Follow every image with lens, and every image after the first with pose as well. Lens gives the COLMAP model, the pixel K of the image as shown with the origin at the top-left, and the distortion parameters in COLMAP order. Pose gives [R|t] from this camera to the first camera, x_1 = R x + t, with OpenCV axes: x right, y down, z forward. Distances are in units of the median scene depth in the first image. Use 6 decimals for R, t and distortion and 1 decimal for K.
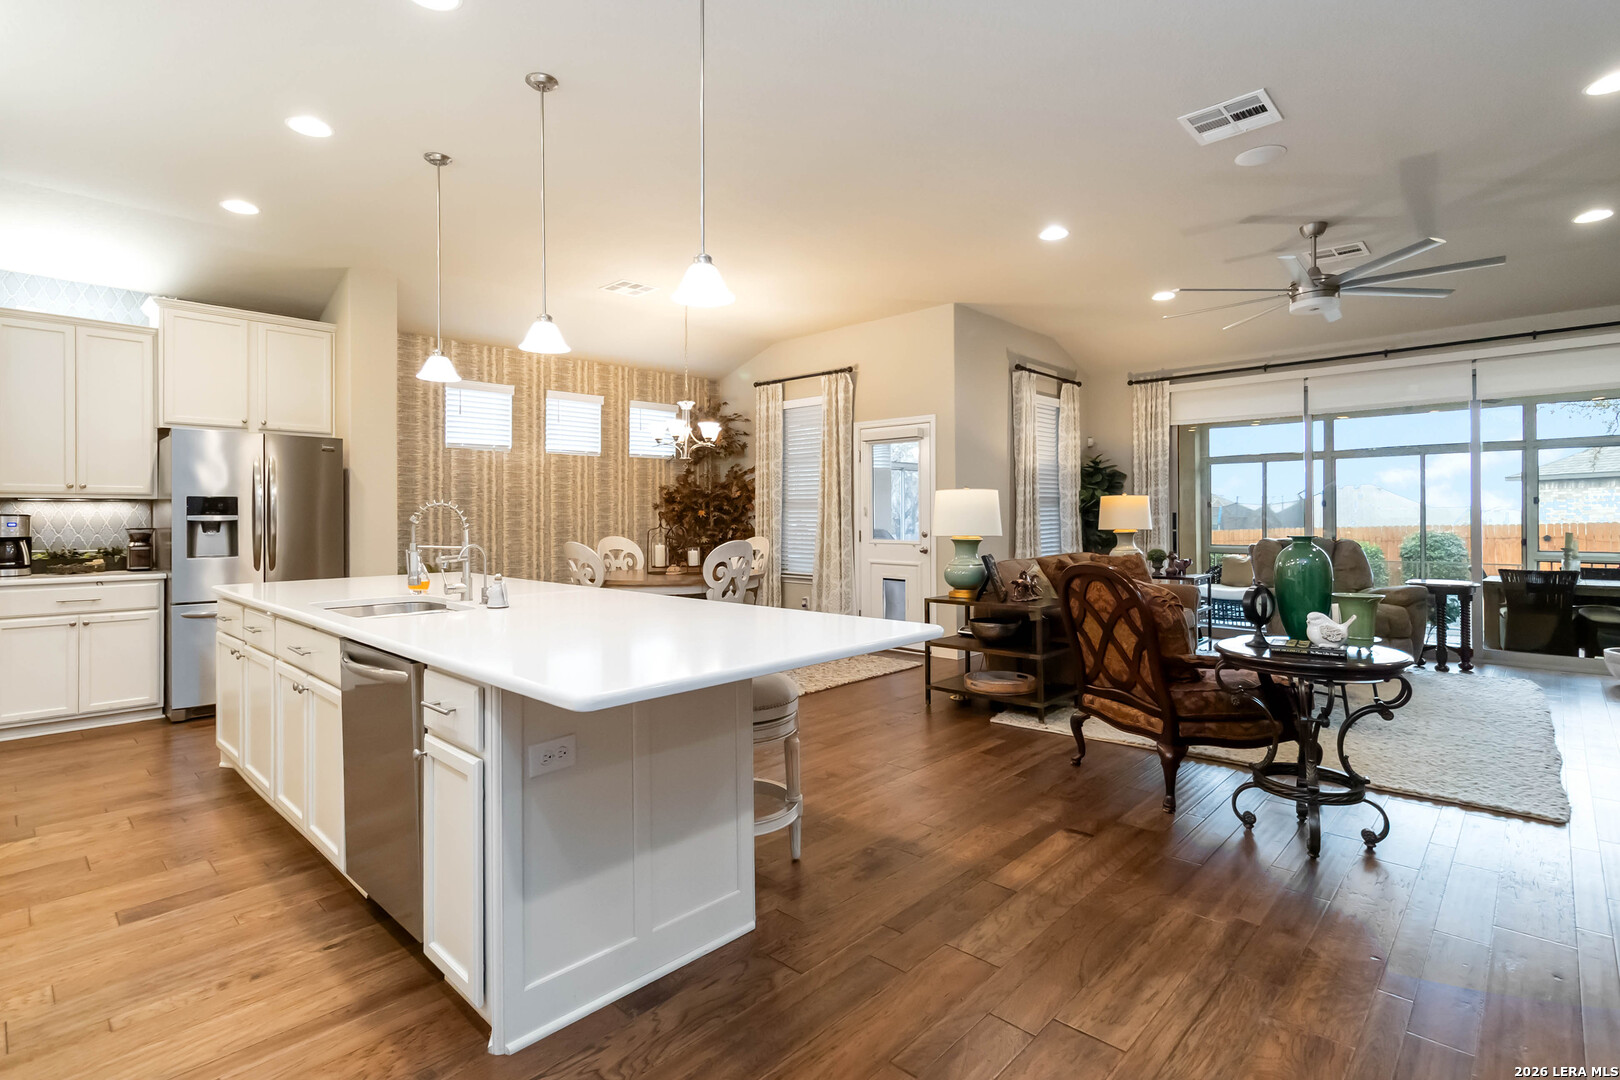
lens RADIAL K [[783.1, 0, 816.1], [0, 783.1, 511.7], [0, 0, 1]] dist [0.002562, 0.000912]
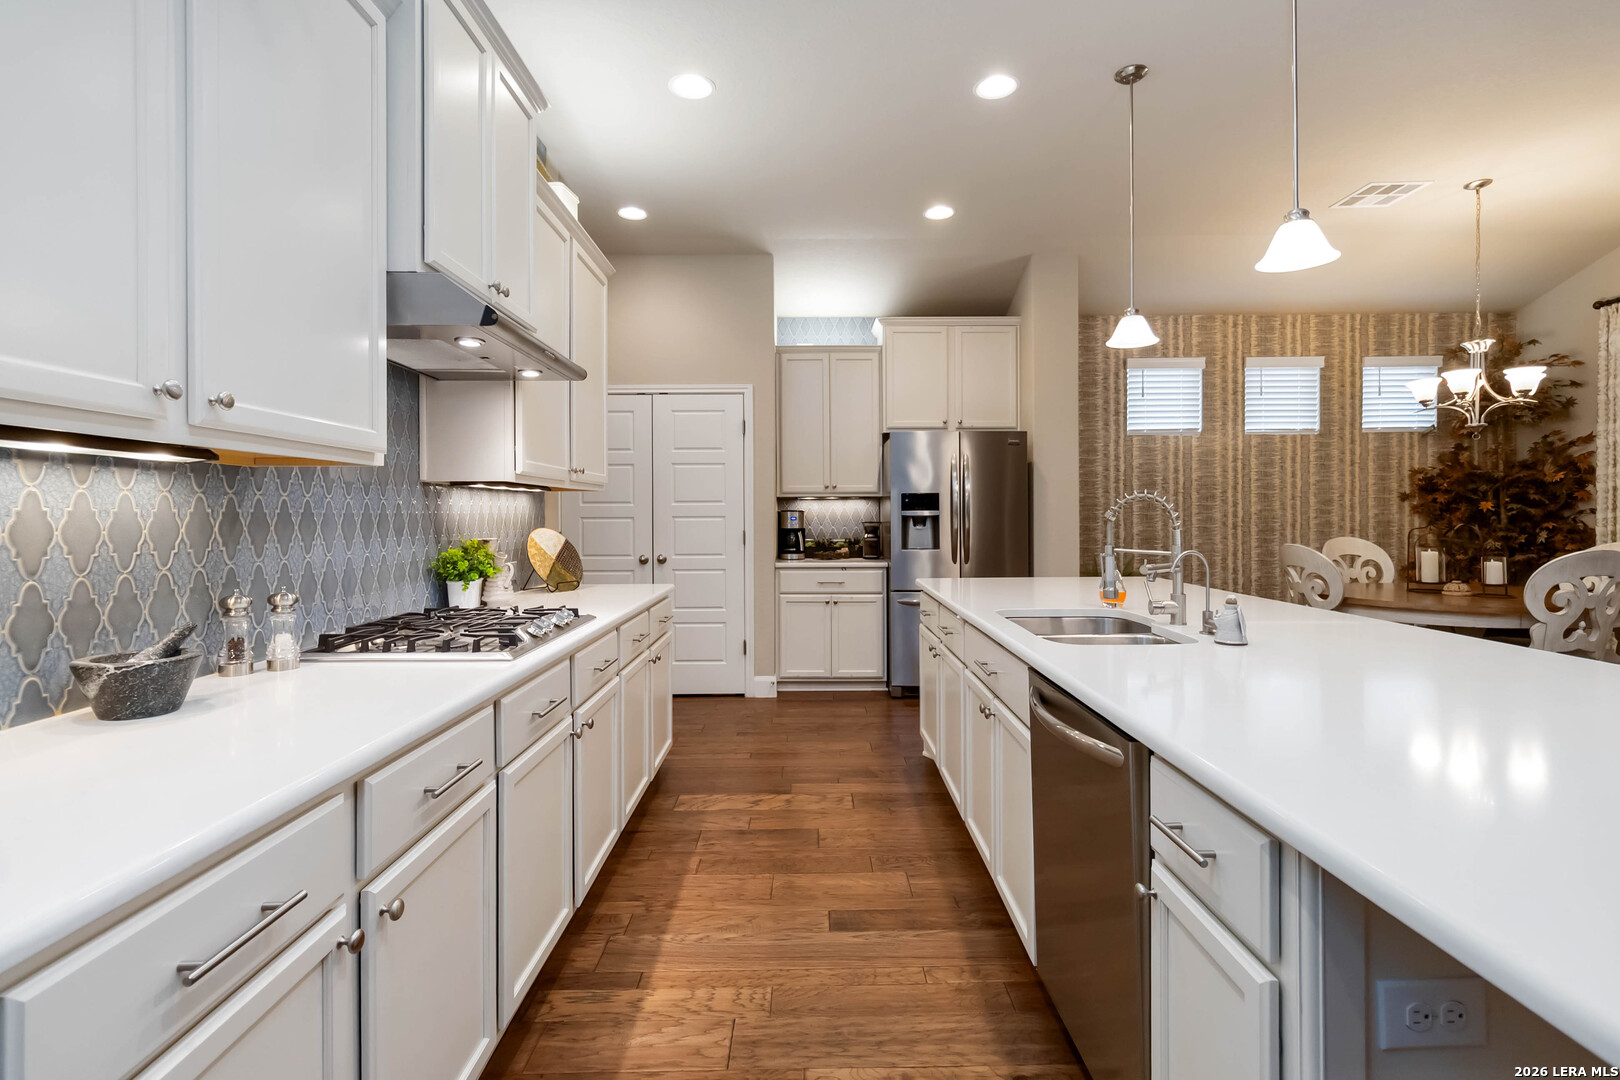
lens RADIAL K [[773.5, 0, 814.0], [0, 773.5, 516.7], [0, 0, 1]] dist [0.001963, 0.001198]
pose [[0.689931, 0.003455, -0.723867, -0.070659], [0.006262, 0.999923, 0.010741, 0.000488], [0.723848, -0.011944, 0.689856, 0.112821]]
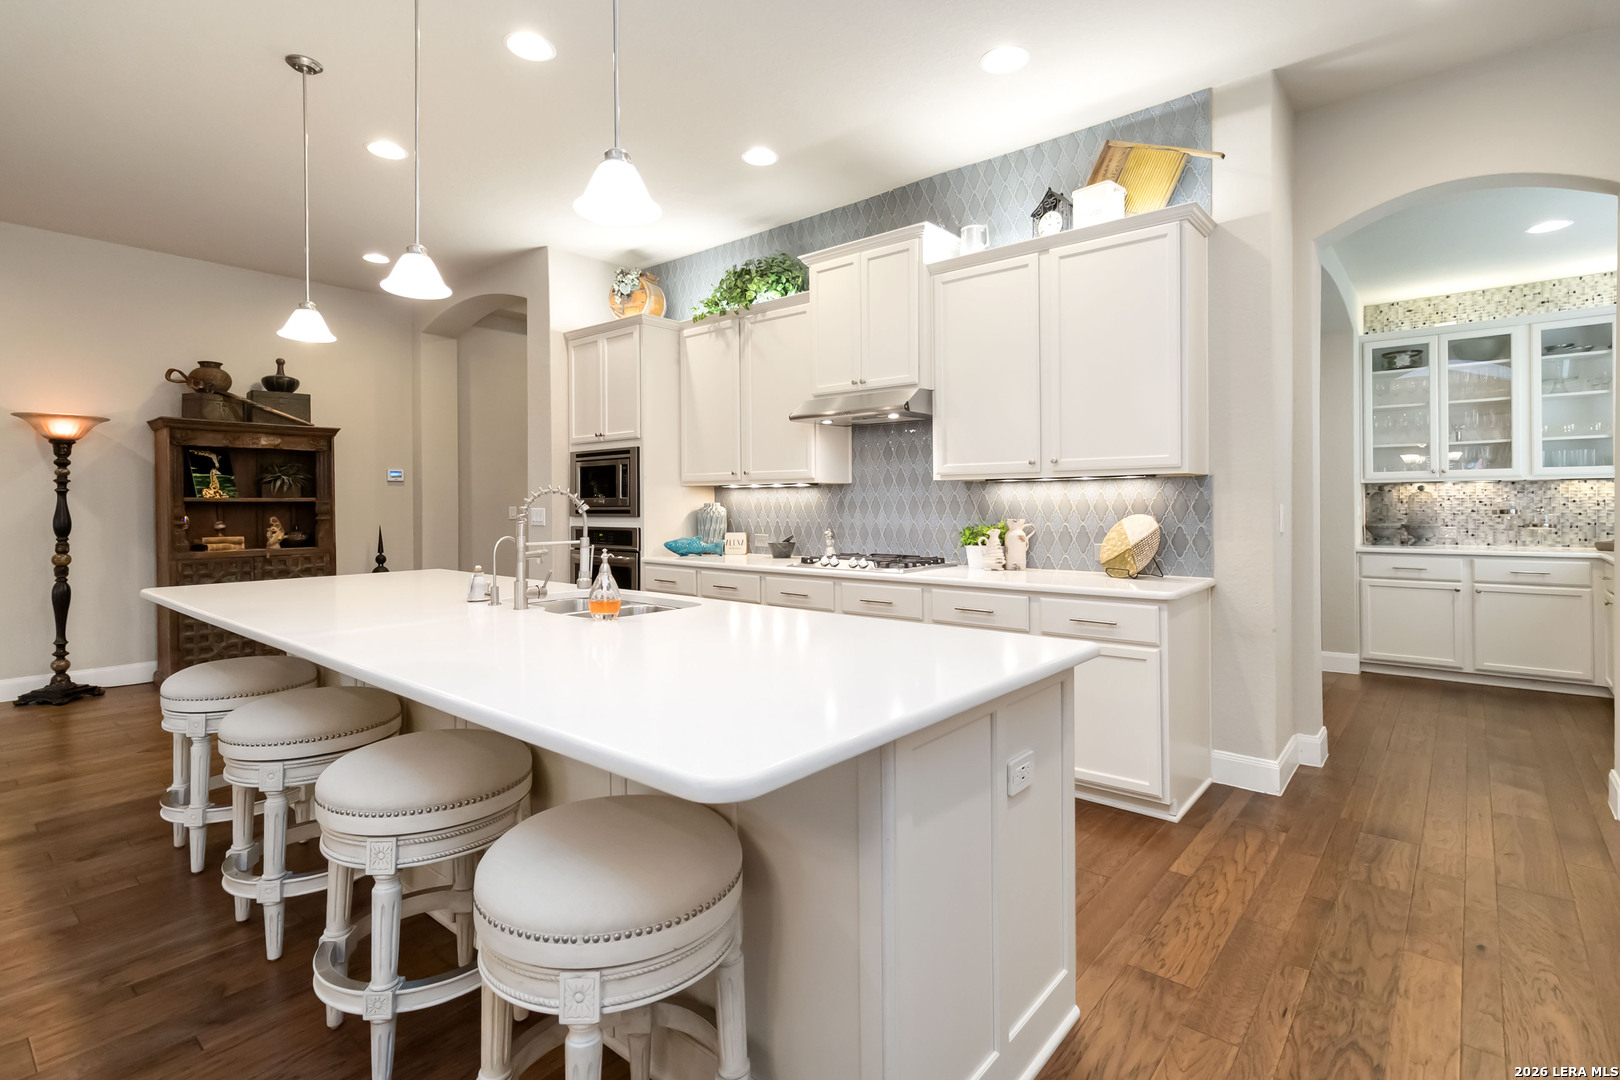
lens RADIAL K [[774.3, 0, 813.6], [0, 774.3, 508.1], [0, 0, 1]] dist [0.003674, 0.000406]
pose [[-0.998396, 0.011391, -0.055468, -0.320833], [0.011316, 0.999935, 0.001649, 0.005211], [0.055483, 0.001019, -0.998459, 0.829685]]
